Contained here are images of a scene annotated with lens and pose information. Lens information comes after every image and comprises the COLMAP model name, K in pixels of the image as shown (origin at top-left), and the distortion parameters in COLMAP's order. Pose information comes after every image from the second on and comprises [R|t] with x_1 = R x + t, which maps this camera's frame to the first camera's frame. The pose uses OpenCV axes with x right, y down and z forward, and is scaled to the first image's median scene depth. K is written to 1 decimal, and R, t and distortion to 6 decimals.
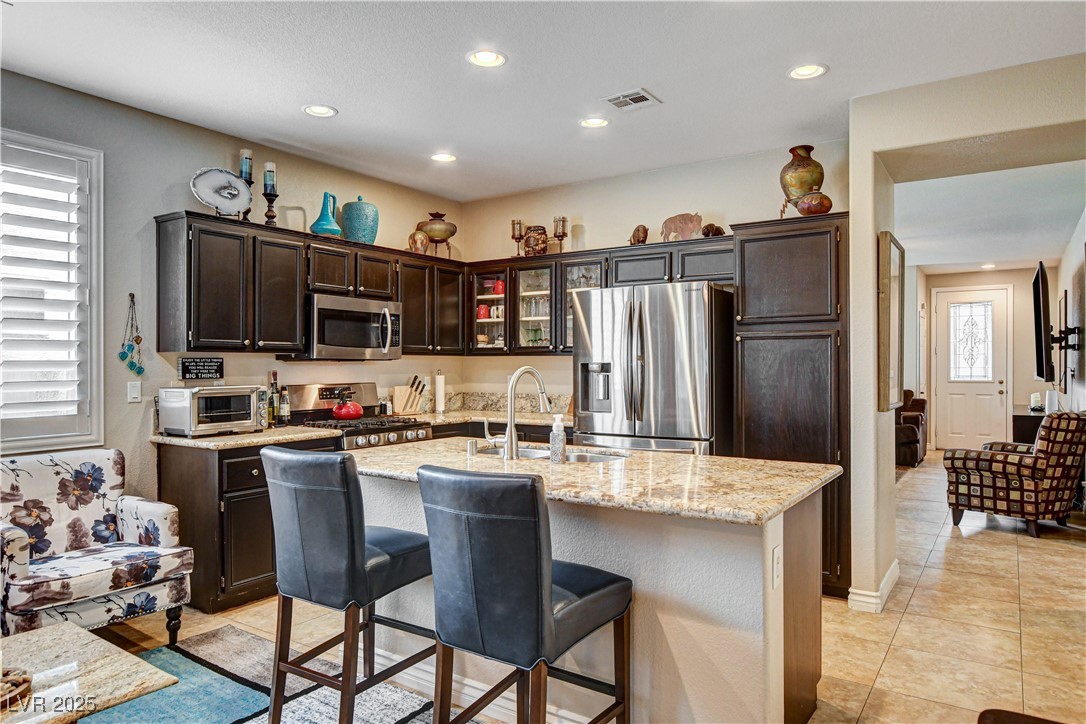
lens RADIAL K [[692.6, 0, 543.0], [0, 692.6, 362.0], [0, 0, 1]] dist [-0.009960, 0.002504]
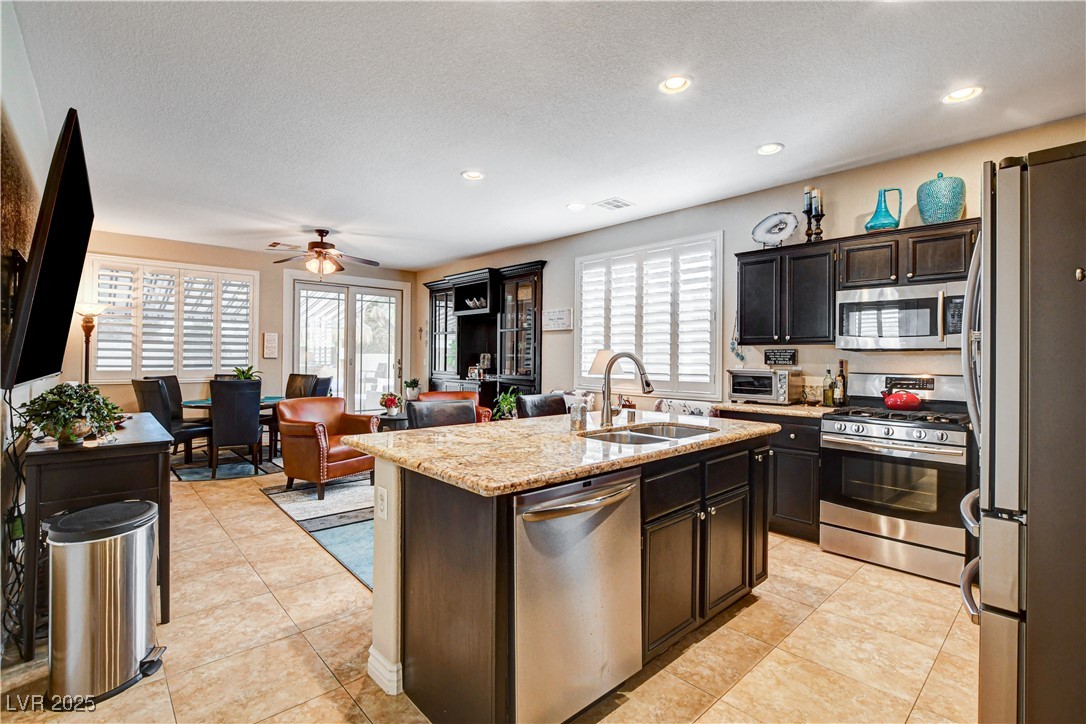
lens RADIAL K [[499.6, 0, 545.3], [0, 499.6, 352.7], [0, 0, 1]] dist [-0.012512, -0.000021]
pose [[-0.227511, -0.009264, -0.973731, 0.529548], [-0.003668, 0.999956, -0.008656, 0.009575], [0.973769, 0.001603, -0.227535, 0.676595]]
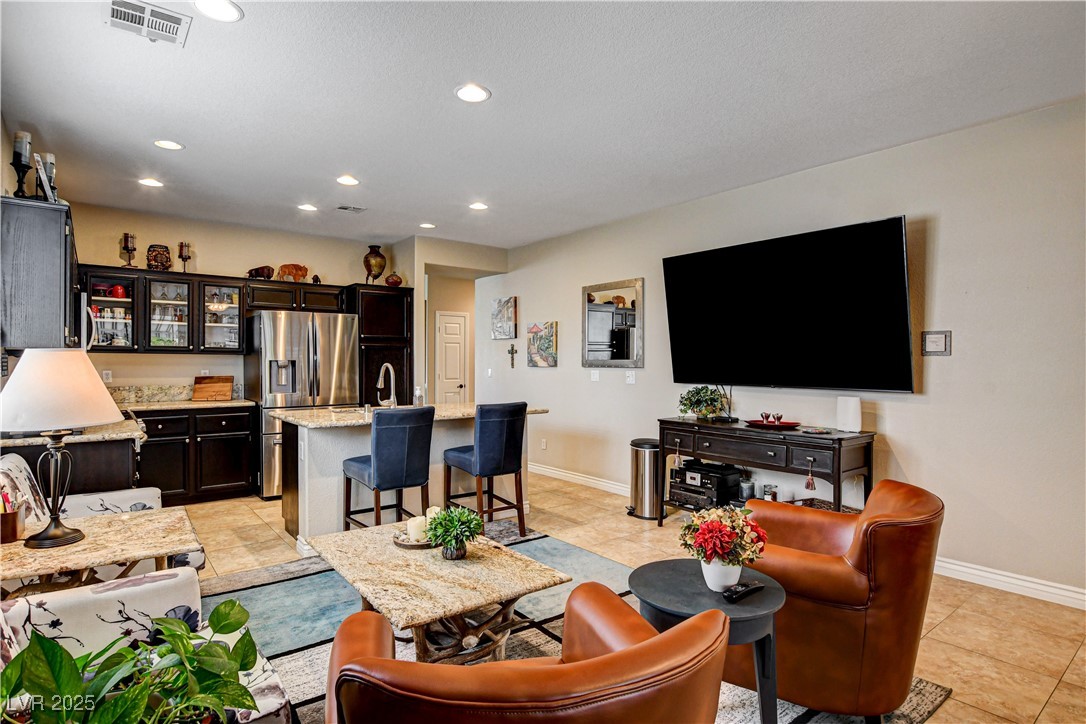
lens RADIAL K [[577.3, 0, 543.0], [0, 577.3, 362.0], [0, 0, 1]] dist [-0.002423, -0.000333]
pose [[0.299092, 0.000550, 0.954224, -0.884742], [-0.008870, 0.999958, 0.002204, -0.002522], [-0.954183, -0.009123, 0.299084, 0.083205]]
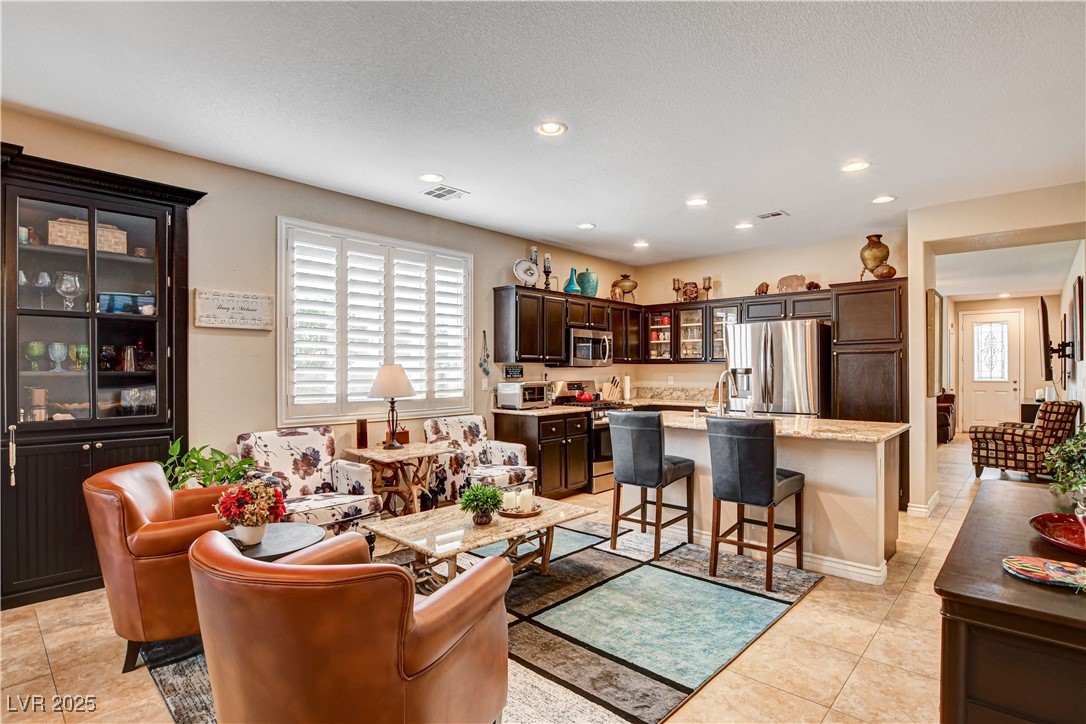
lens RADIAL K [[542.0, 0, 544.9], [0, 542.0, 367.3], [0, 0, 1]] dist [-0.024697, 0.000666]
pose [[0.989512, -0.001957, -0.144439, -0.188738], [0.001965, 0.999998, -0.000087, -0.001869], [0.144439, -0.000198, 0.989514, -0.322219]]
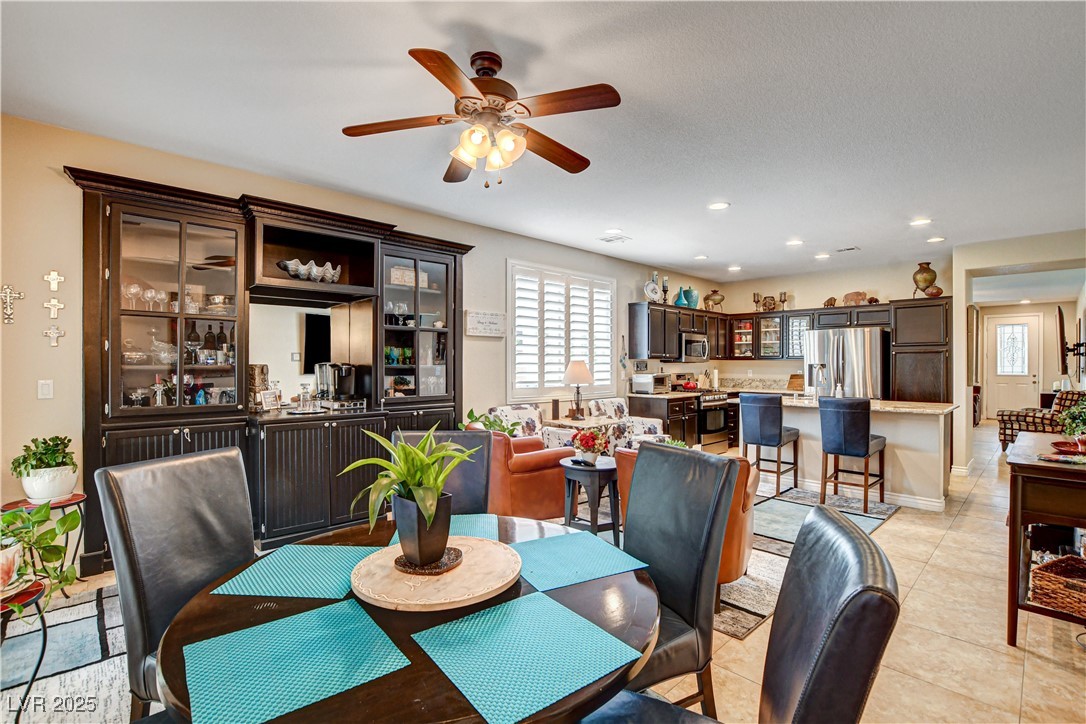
lens RADIAL K [[496.7, 0, 543.3], [0, 496.7, 363.5], [0, 0, 1]] dist [-0.033188, 0.005400]
pose [[0.977501, 0.001758, -0.210923, -0.408918], [-0.000734, 0.999988, 0.004930, -0.006667], [0.210929, -0.004664, 0.977490, -0.641843]]
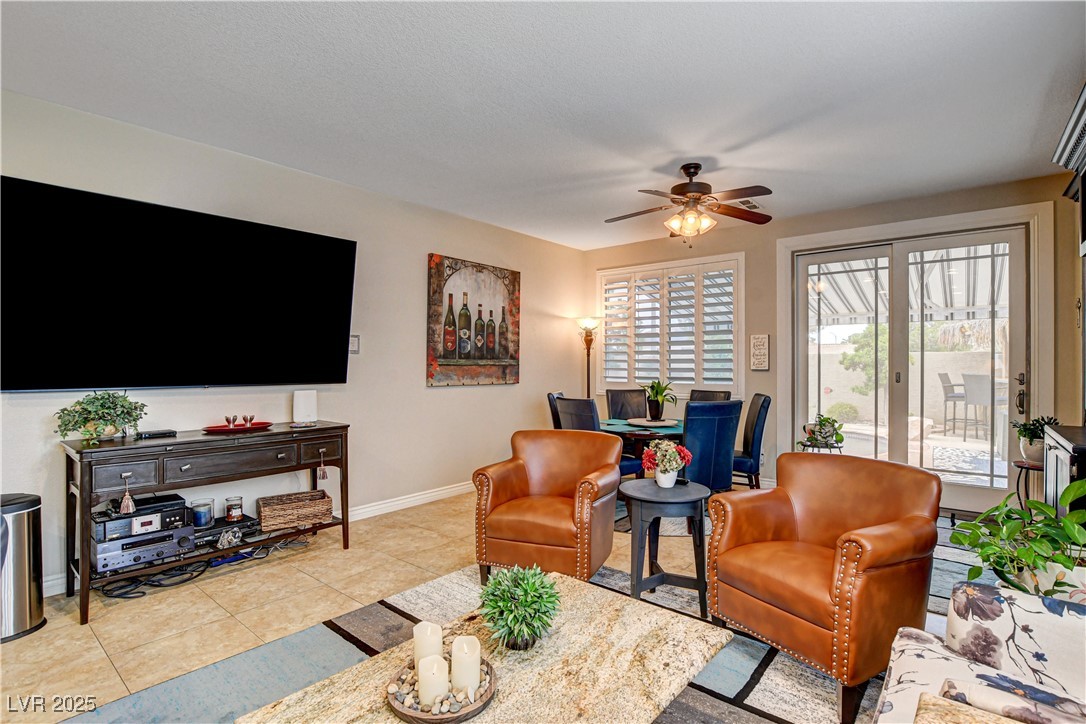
lens RADIAL K [[527.6, 0, 544.6], [0, 527.6, 364.0], [0, 0, 1]] dist [-0.020570, -0.000299]
pose [[-0.995569, -0.000787, 0.094031, -0.413683], [-0.001160, 0.999992, -0.003910, 0.007415], [-0.094027, -0.004002, -0.995562, 0.686070]]
